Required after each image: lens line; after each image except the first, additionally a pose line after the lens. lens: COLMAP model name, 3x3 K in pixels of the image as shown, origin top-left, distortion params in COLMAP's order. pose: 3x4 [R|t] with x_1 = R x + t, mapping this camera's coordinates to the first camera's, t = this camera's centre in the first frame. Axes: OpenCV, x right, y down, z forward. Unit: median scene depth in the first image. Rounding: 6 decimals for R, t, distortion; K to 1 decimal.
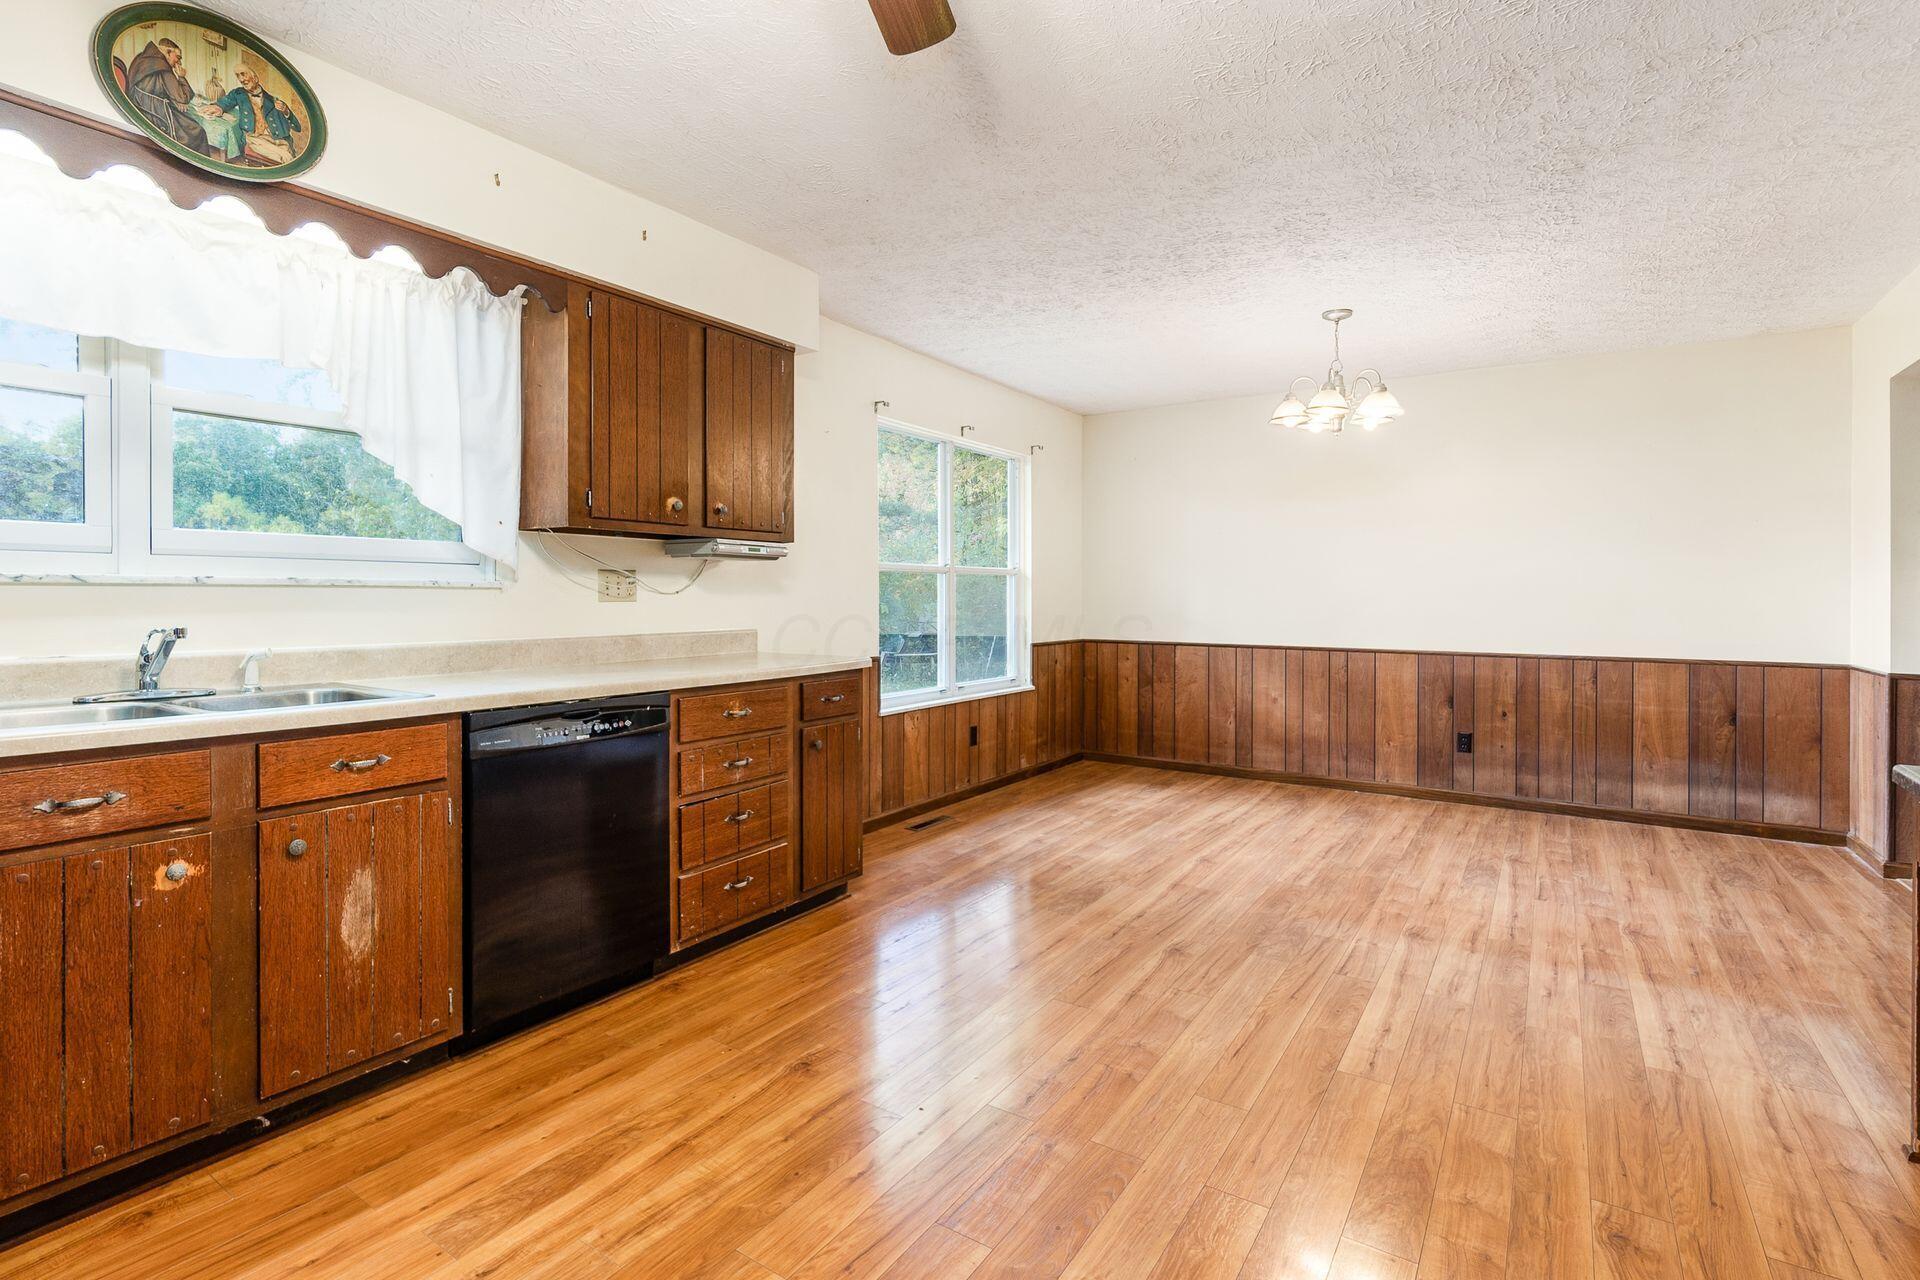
lens RADIAL K [[918.2, 0, 945.6], [0, 918.2, 595.3], [0, 0, 1]] dist [-0.000189, 0.000305]
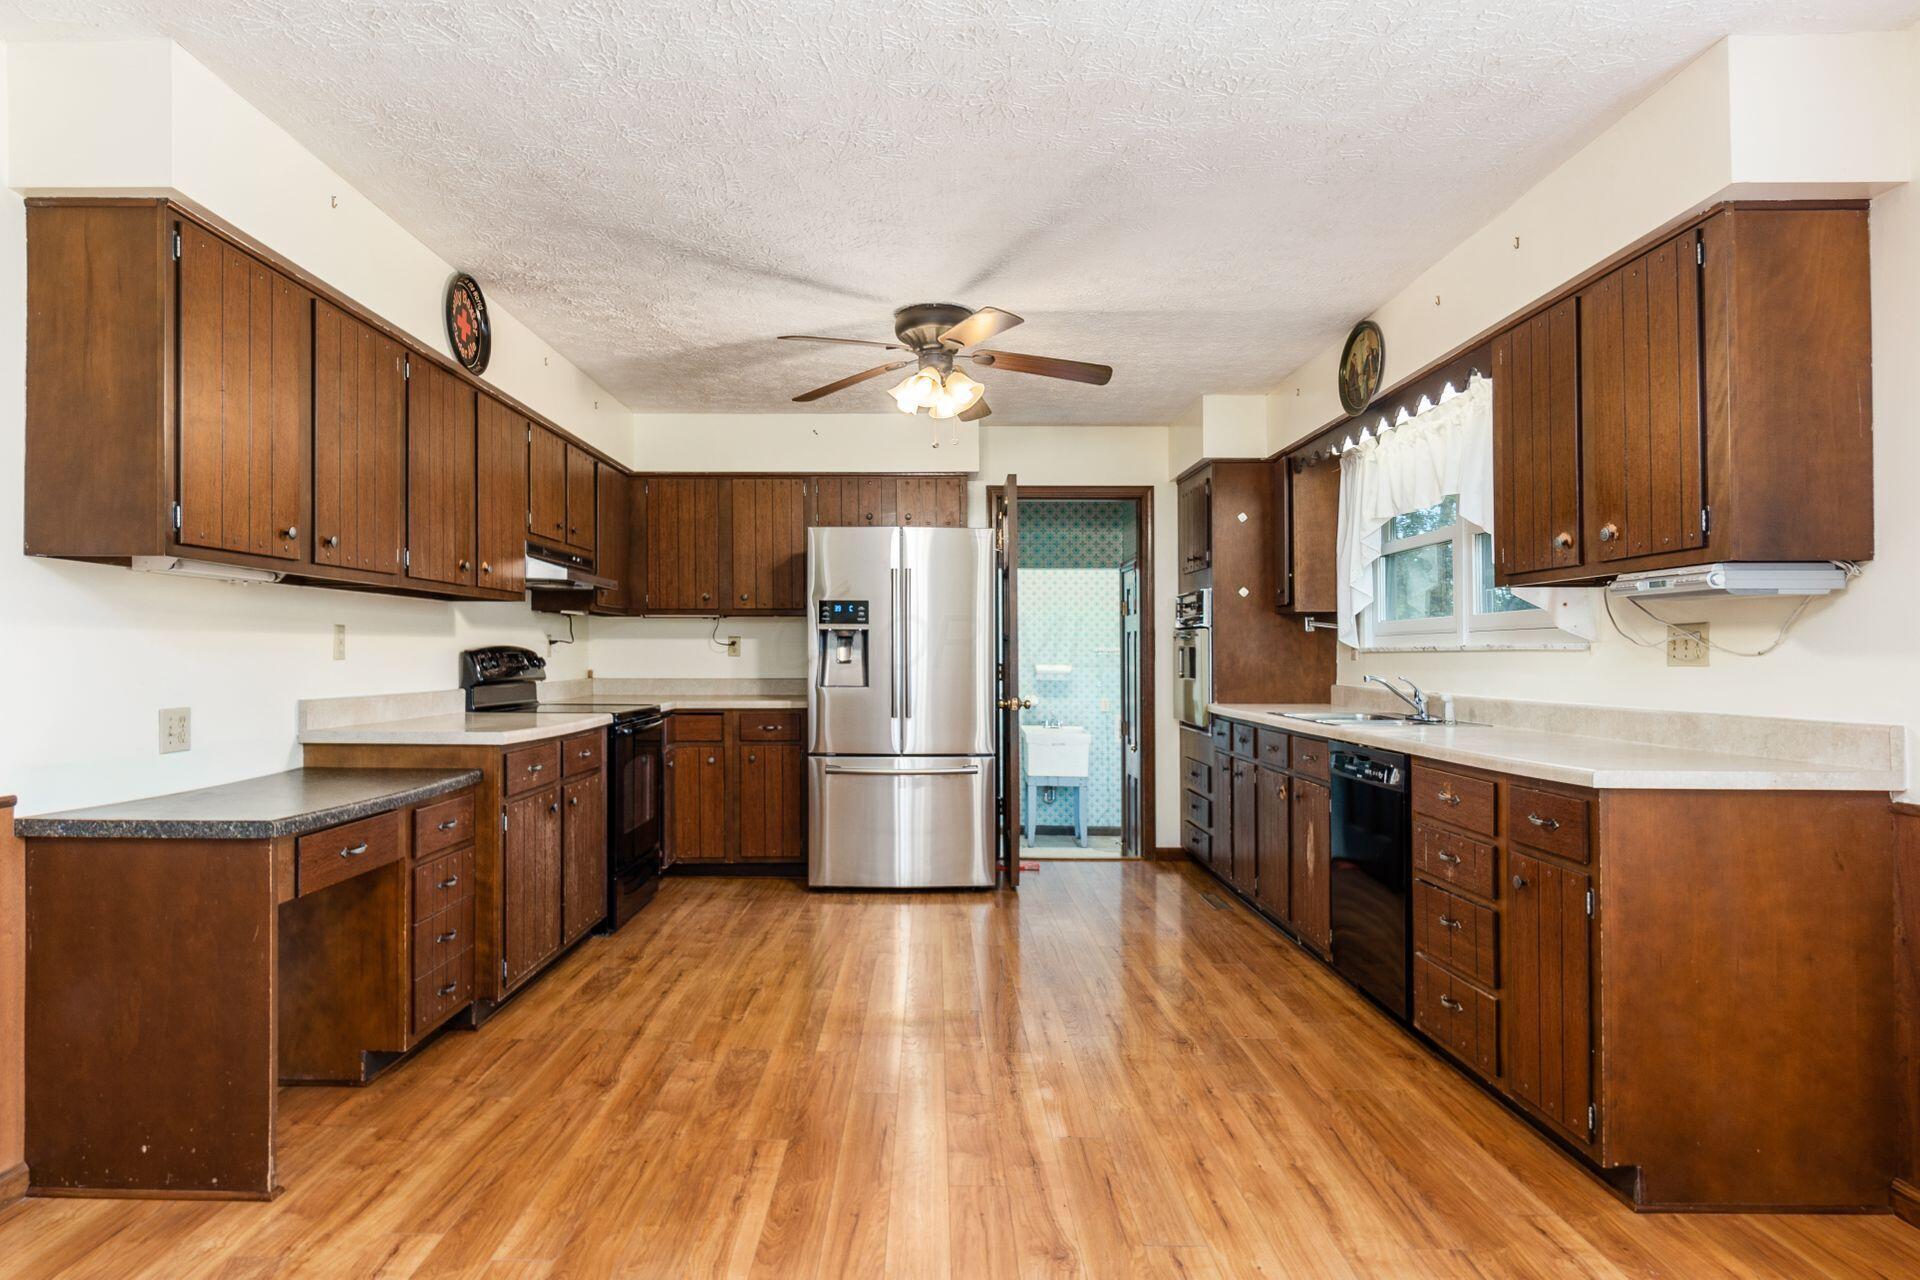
lens RADIAL K [[1128.7, 0, 906.5], [0, 1128.7, 645.0], [0, 0, 1]] dist [0.001494, -0.000249]
pose [[-0.841883, -0.010874, -0.539550, 0.746970], [-0.005044, 0.999912, -0.012283, 0.003962], [0.539636, -0.007619, -0.841864, 1.597757]]
